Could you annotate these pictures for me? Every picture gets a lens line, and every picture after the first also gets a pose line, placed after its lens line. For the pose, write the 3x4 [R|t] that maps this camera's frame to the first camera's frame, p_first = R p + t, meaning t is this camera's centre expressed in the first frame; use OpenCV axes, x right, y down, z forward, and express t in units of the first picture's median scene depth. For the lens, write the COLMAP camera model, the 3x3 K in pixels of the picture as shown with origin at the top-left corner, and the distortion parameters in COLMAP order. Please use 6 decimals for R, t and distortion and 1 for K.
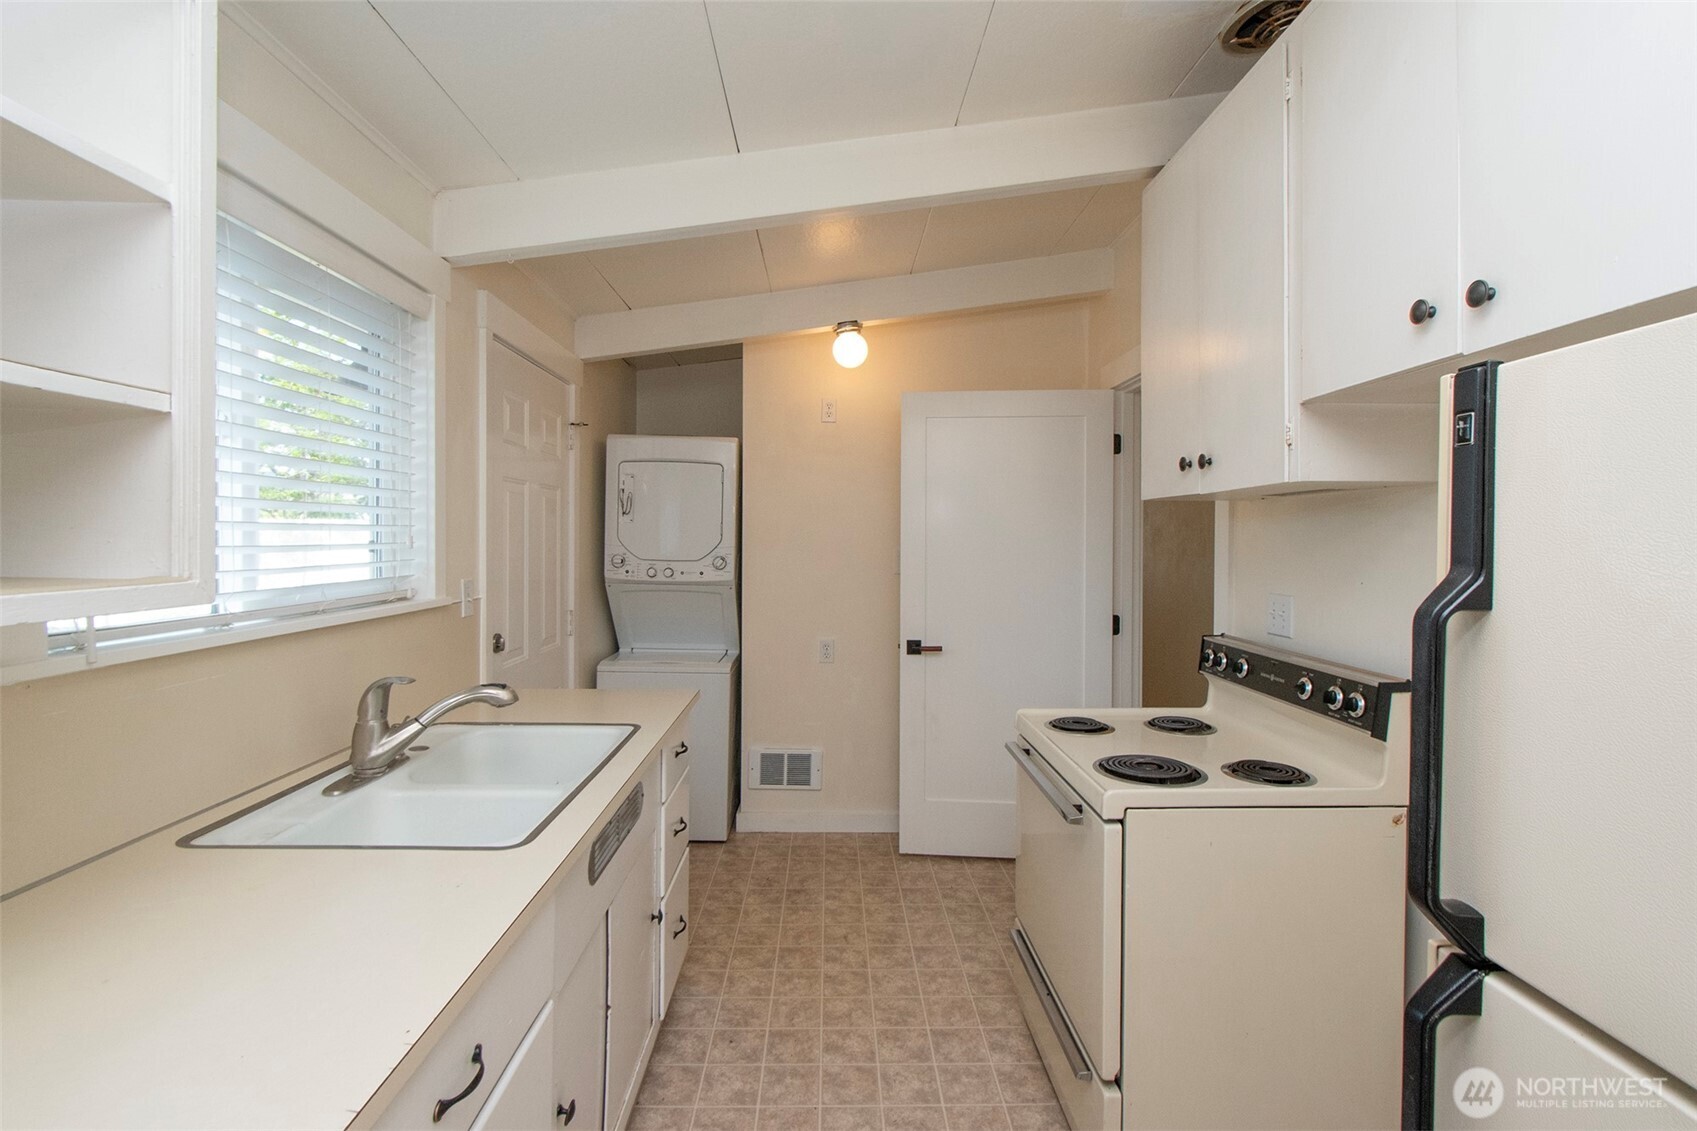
lens RADIAL K [[746.9, 0, 848.5], [0, 746.9, 565.5], [0, 0, 1]] dist [0.001517, -0.000049]
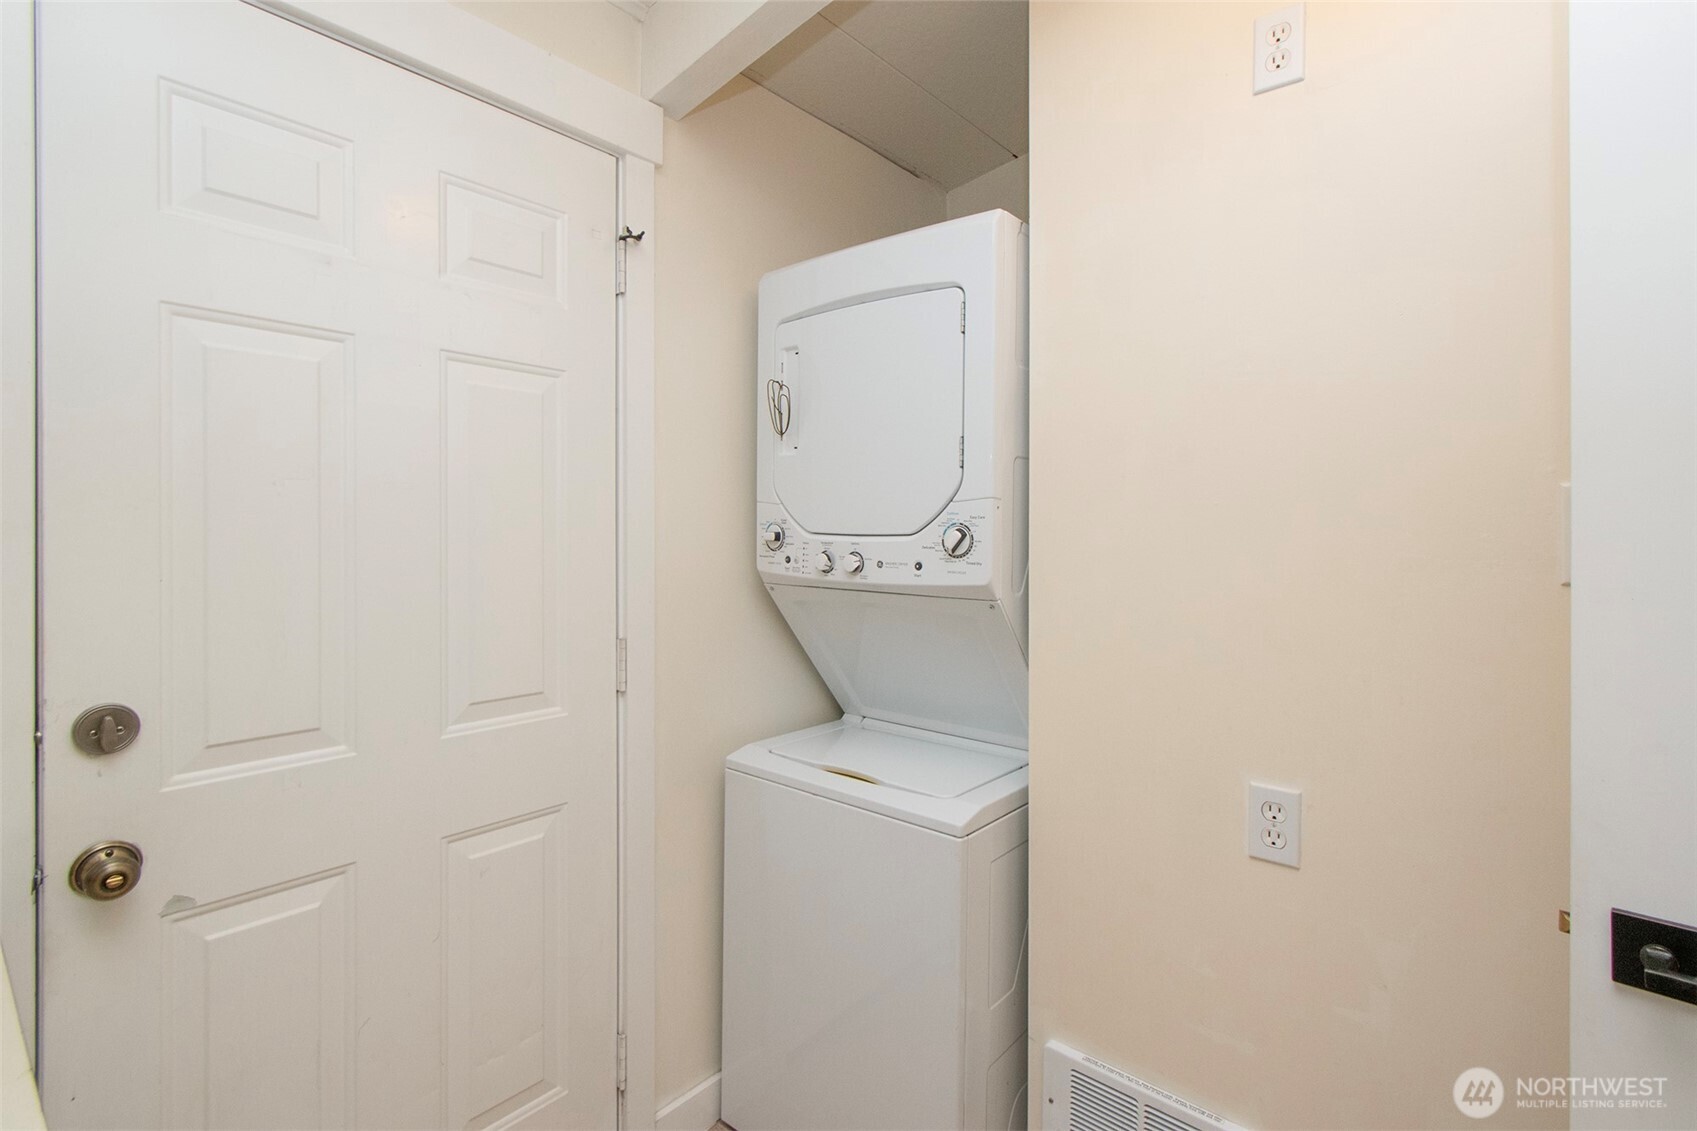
lens RADIAL K [[812.9, 0, 851.1], [0, 812.9, 541.1], [0, 0, 1]] dist [-0.000810, -0.000178]
pose [[0.748846, -0.002241, -0.662741, 0.065331], [-0.014610, 0.999695, -0.019889, 0.006289], [0.662583, 0.024576, 0.748585, 0.649331]]
